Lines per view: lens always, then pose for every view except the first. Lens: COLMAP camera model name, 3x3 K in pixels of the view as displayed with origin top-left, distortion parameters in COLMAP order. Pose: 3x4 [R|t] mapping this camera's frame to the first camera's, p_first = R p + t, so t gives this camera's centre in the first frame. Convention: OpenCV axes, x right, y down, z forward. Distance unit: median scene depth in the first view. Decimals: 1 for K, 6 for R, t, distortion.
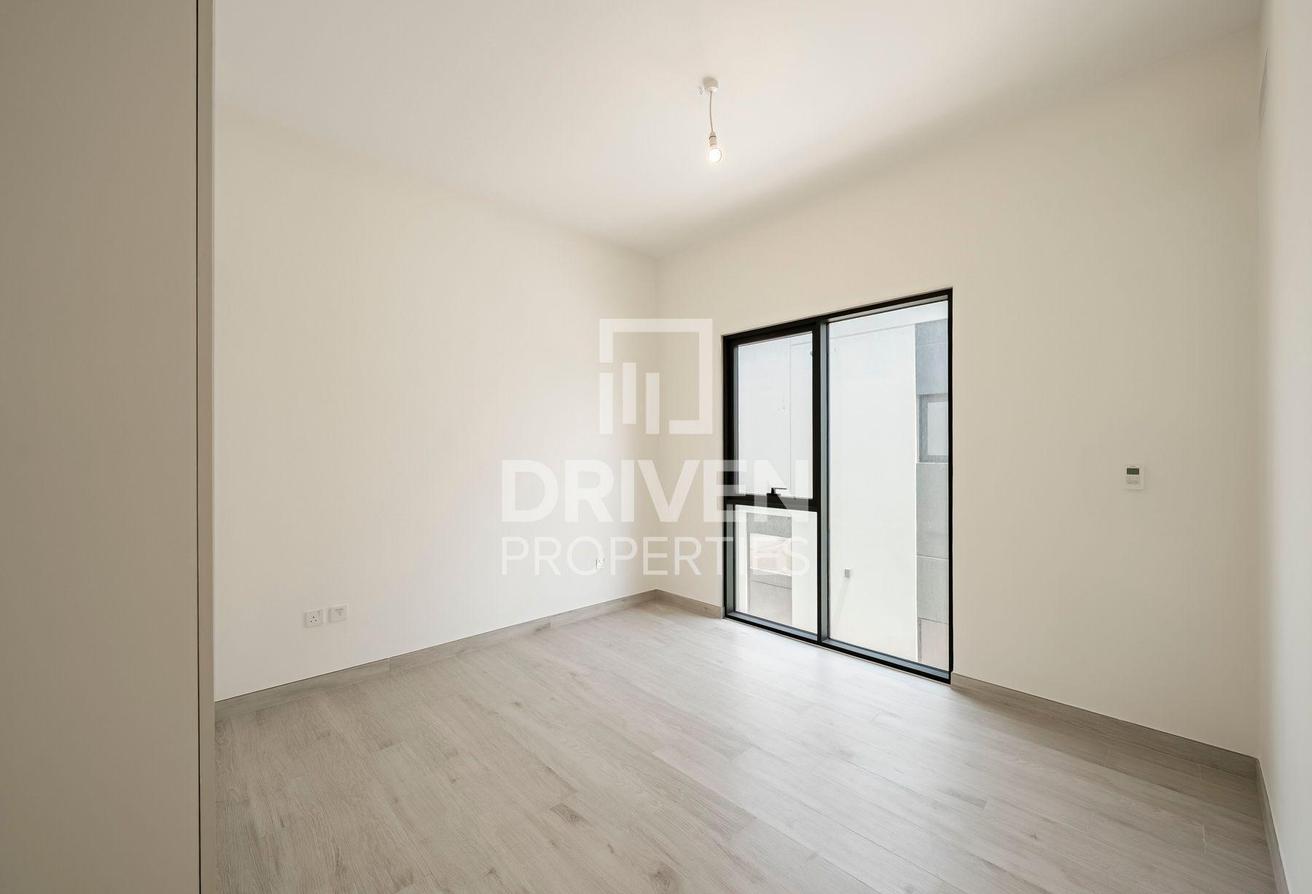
lens RADIAL K [[520.1, 0, 660.1], [0, 520.1, 445.1], [0, 0, 1]] dist [0.003253, -0.000187]
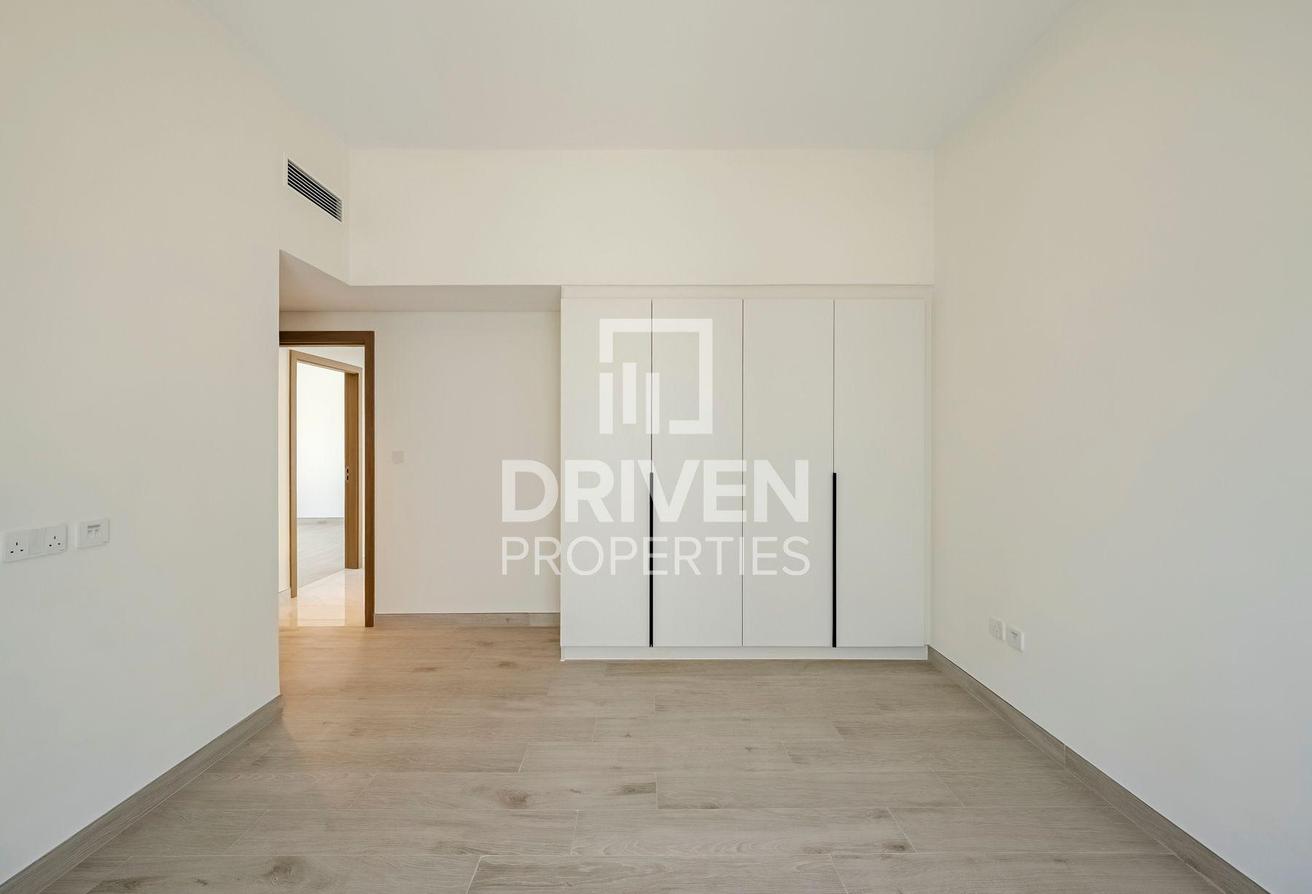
lens RADIAL K [[479.8, 0, 655.2], [0, 479.8, 441.2], [0, 0, 1]] dist [0.002175, 0.000230]
pose [[-0.706014, 0.000252, -0.708197, 0.440971], [0.013528, 0.999822, -0.013131, 0.020717], [0.708068, -0.018851, -0.705892, 1.574825]]
